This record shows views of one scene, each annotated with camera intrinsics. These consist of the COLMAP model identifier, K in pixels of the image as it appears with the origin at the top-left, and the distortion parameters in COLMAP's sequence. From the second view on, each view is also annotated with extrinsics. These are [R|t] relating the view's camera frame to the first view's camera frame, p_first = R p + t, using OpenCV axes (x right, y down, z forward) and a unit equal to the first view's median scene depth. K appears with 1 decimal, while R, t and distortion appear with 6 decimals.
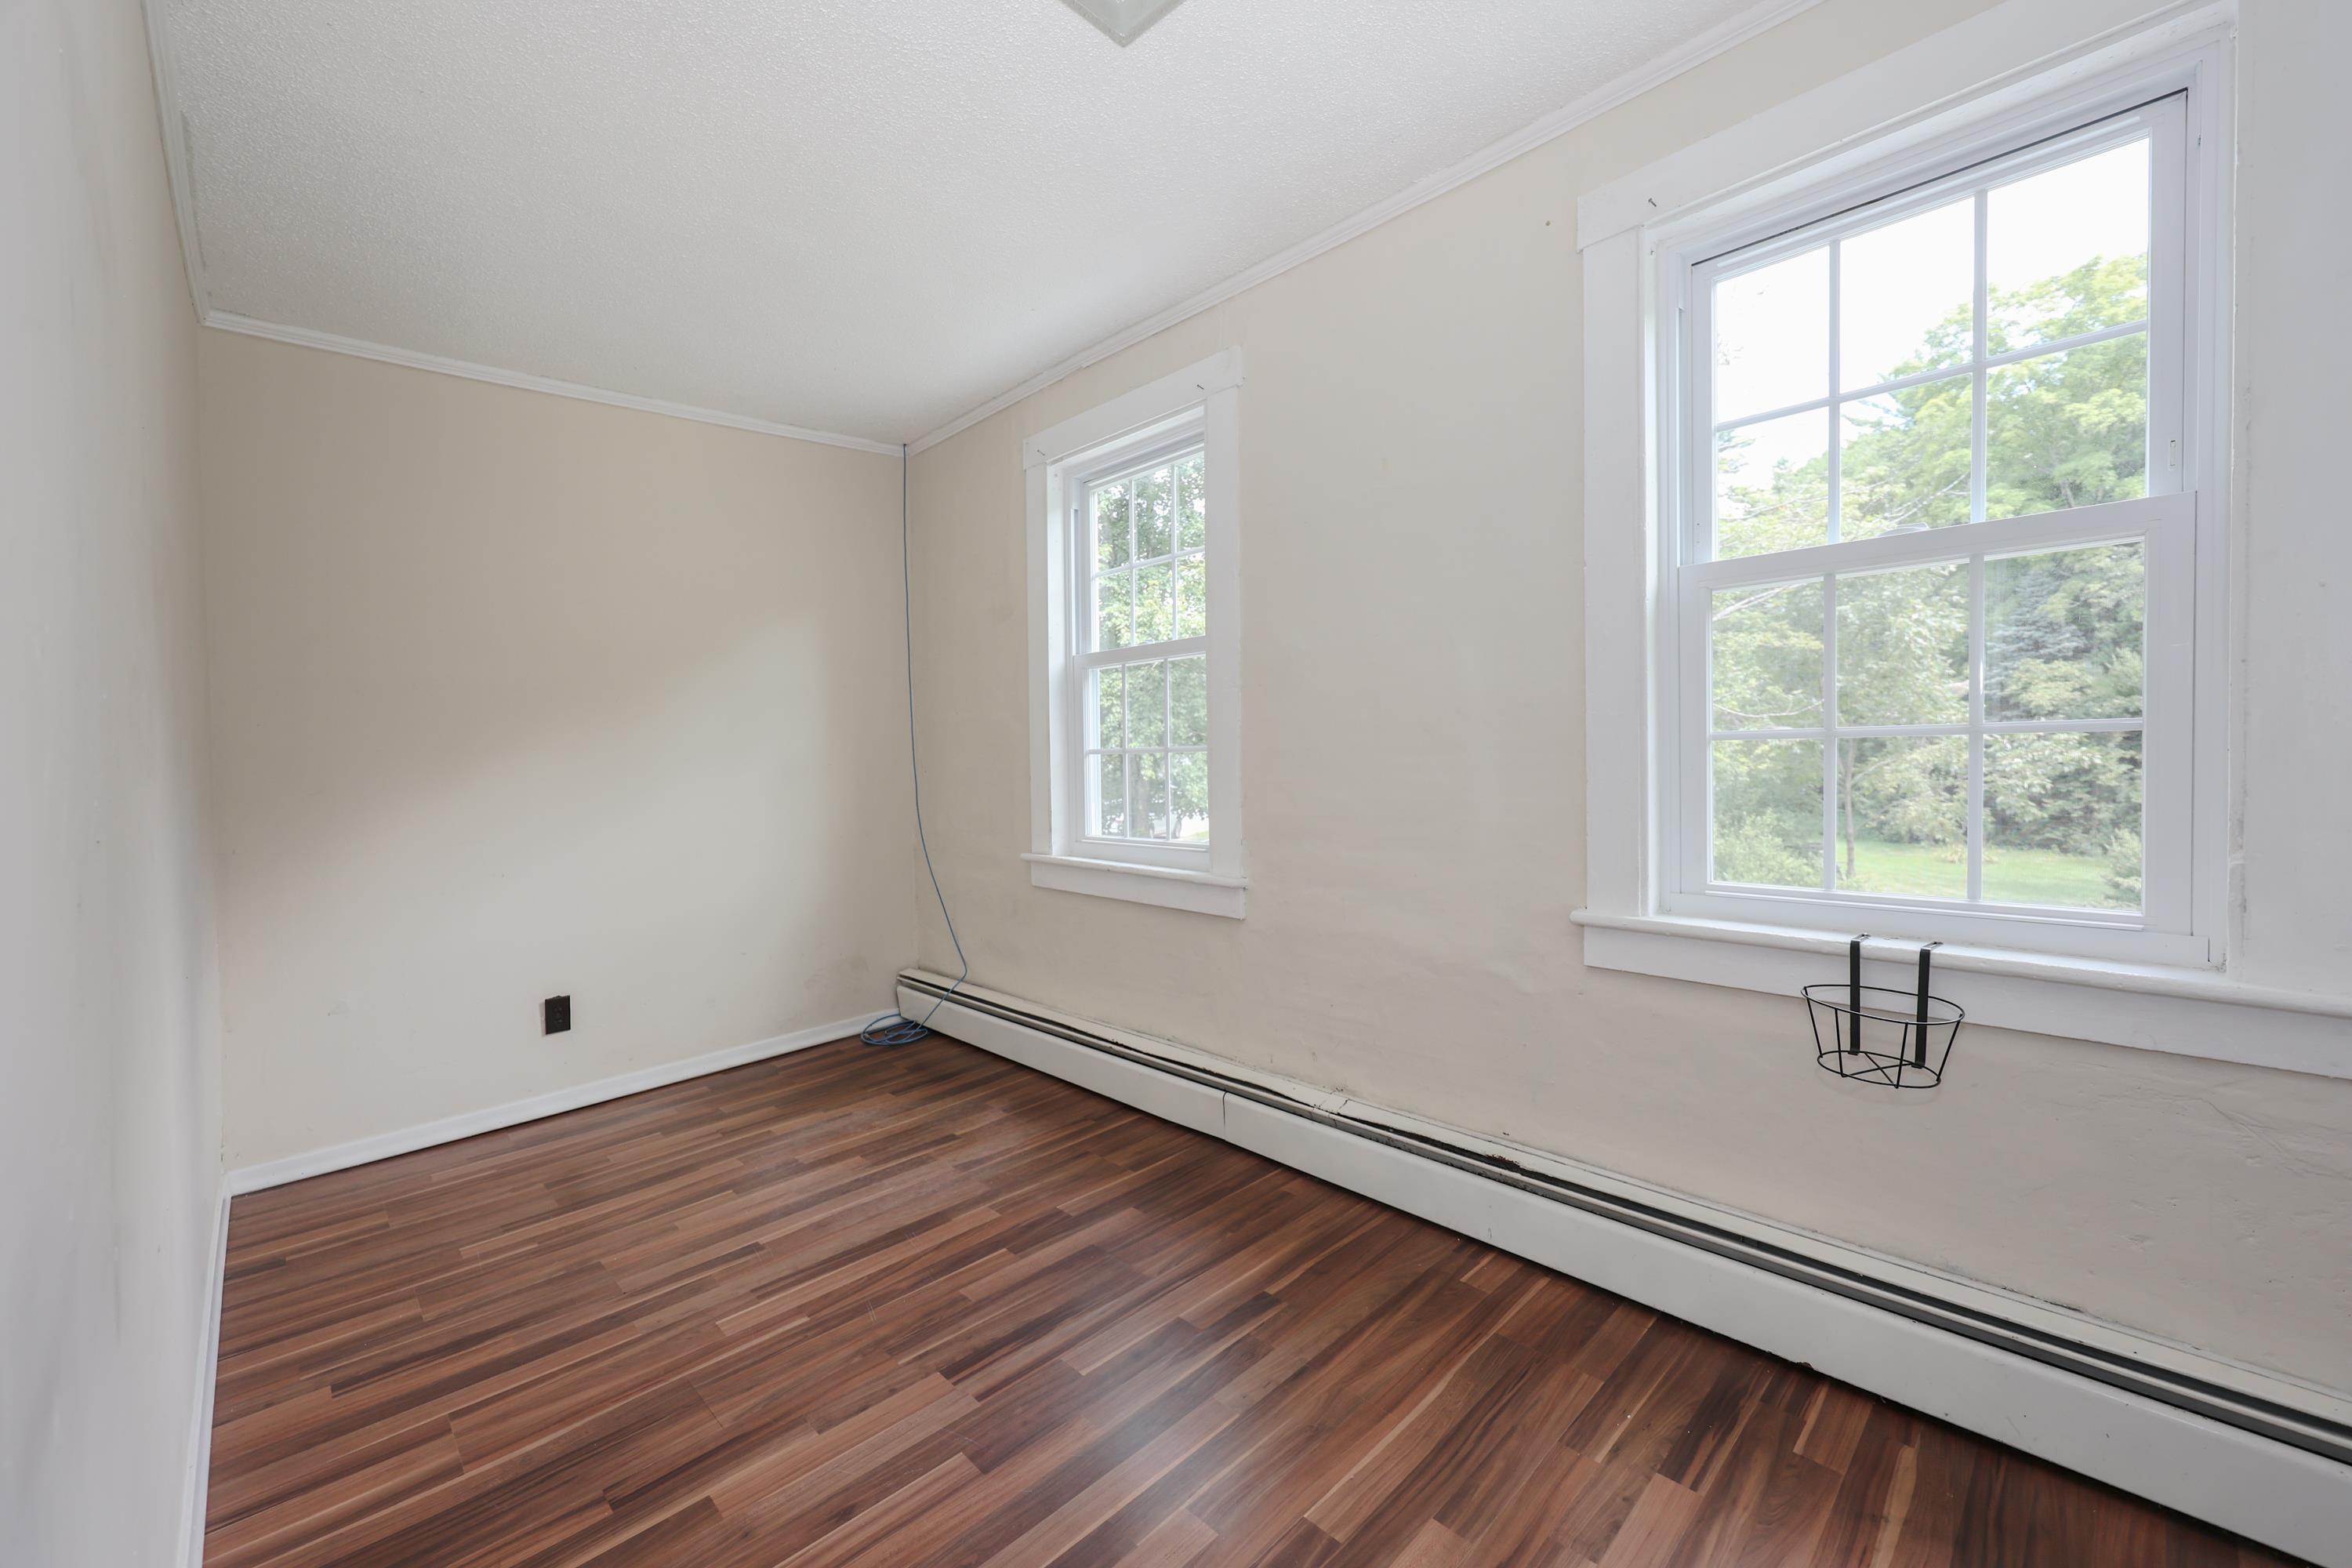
lens RADIAL K [[963.9, 0, 1168.3], [0, 963.9, 780.0], [0, 0, 1]] dist [-0.001687, -0.000383]
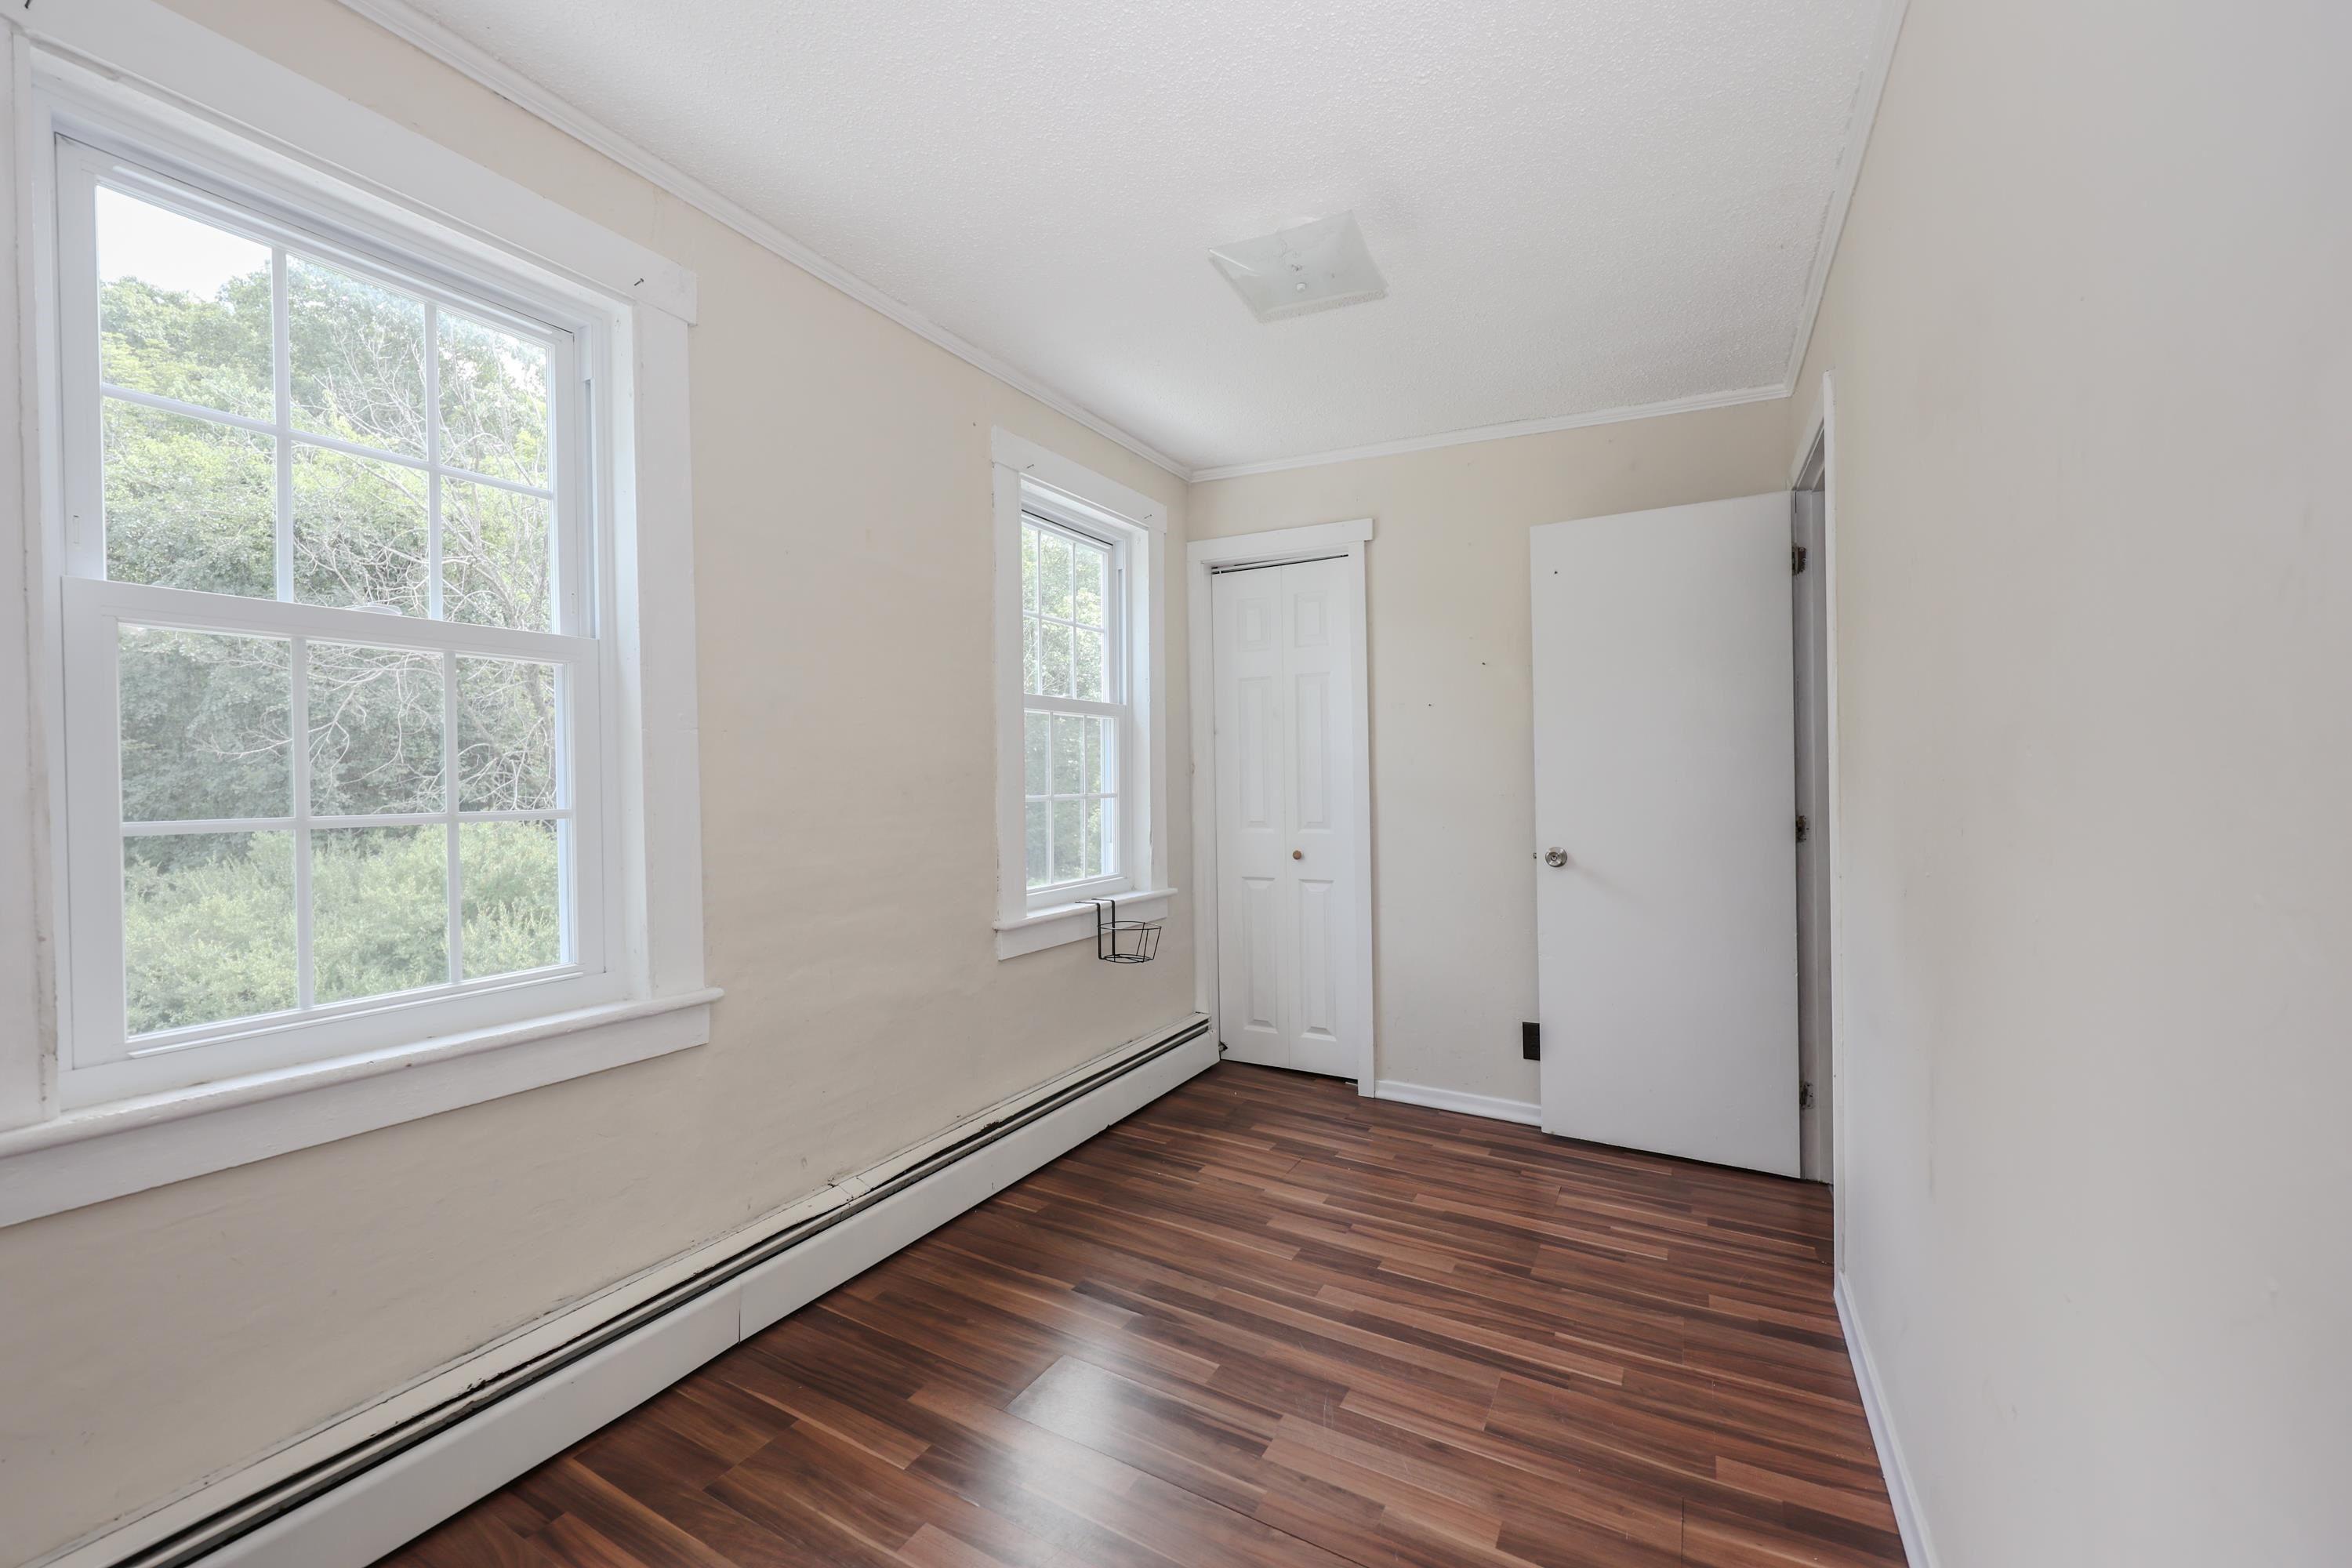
lens RADIAL K [[963.9, 0, 1168.3], [0, 963.9, 780.0], [0, 0, 1]] dist [-0.001687, -0.000383]
pose [[-0.310268, 0.017952, 0.950480, -1.085401], [0.035376, 0.999347, -0.007327, -0.058189], [-0.949991, 0.031351, -0.310701, 1.301122]]
